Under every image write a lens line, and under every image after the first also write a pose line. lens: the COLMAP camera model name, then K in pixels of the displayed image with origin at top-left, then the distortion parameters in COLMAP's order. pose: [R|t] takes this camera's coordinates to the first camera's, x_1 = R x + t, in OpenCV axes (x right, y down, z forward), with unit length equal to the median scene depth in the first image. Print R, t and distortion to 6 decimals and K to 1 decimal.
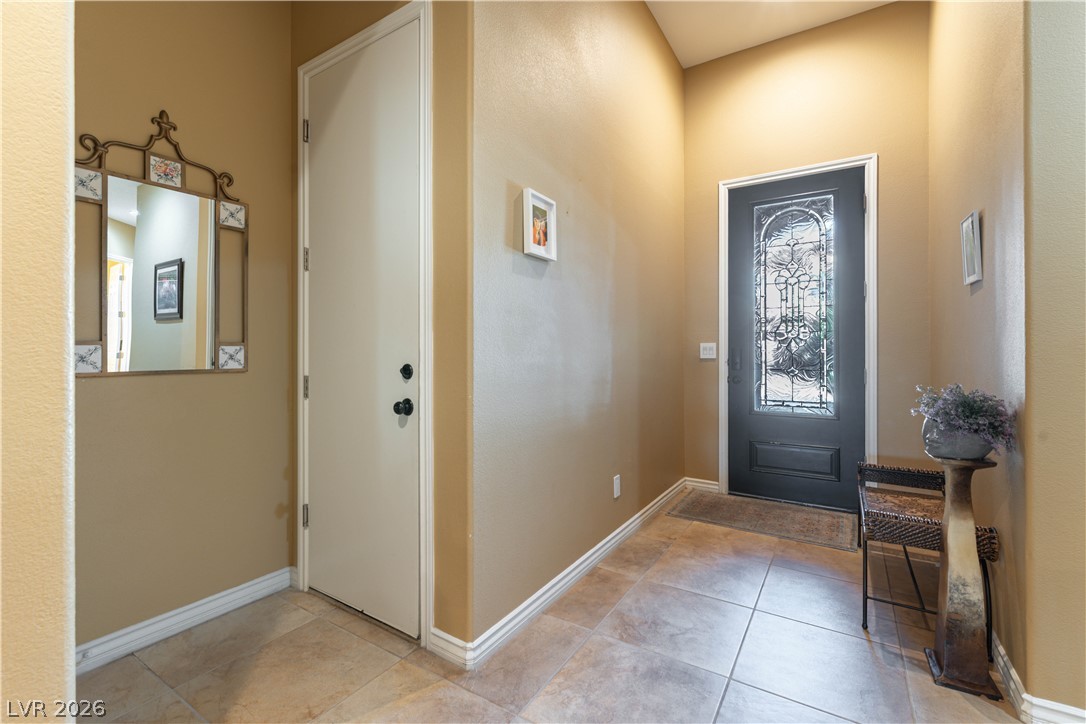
lens RADIAL K [[474.4, 0, 546.8], [0, 474.4, 355.3], [0, 0, 1]] dist [0.000456, -0.000540]
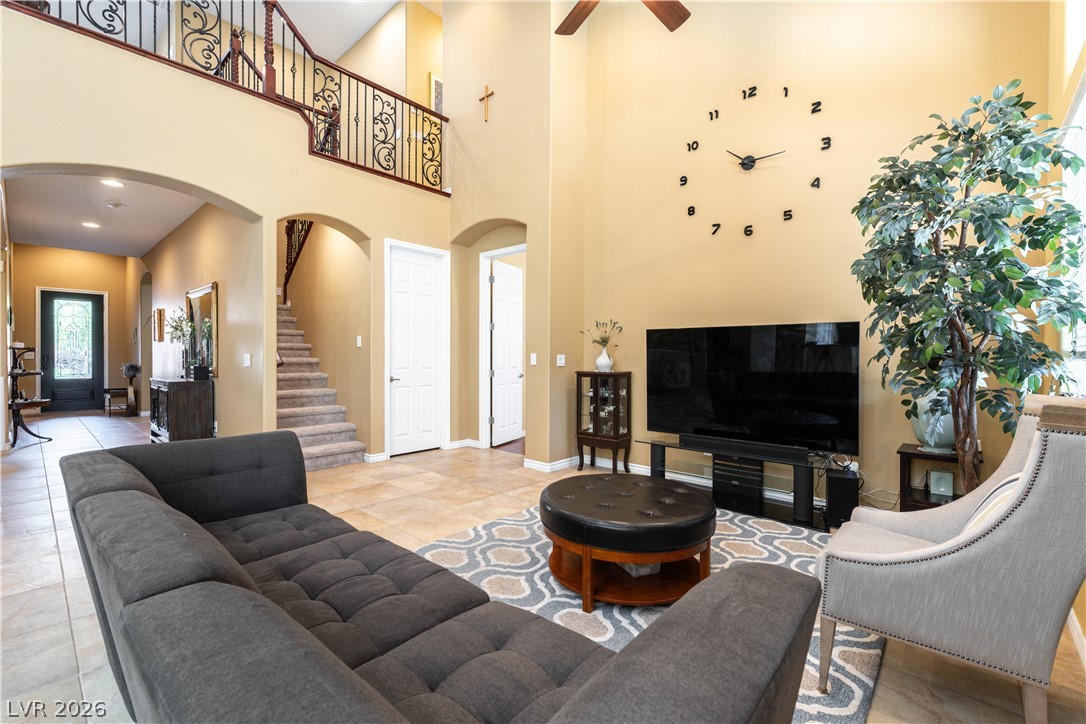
lens RADIAL K [[474.4, 0, 540.5], [0, 474.4, 354.4], [0, 0, 1]] dist [0.000456, -0.000540]
pose [[0.174373, 0.002026, 0.984678, -2.311678], [-0.000275, 0.999998, -0.002008, -0.019260], [-0.984680, 0.000079, 0.174373, -2.882924]]
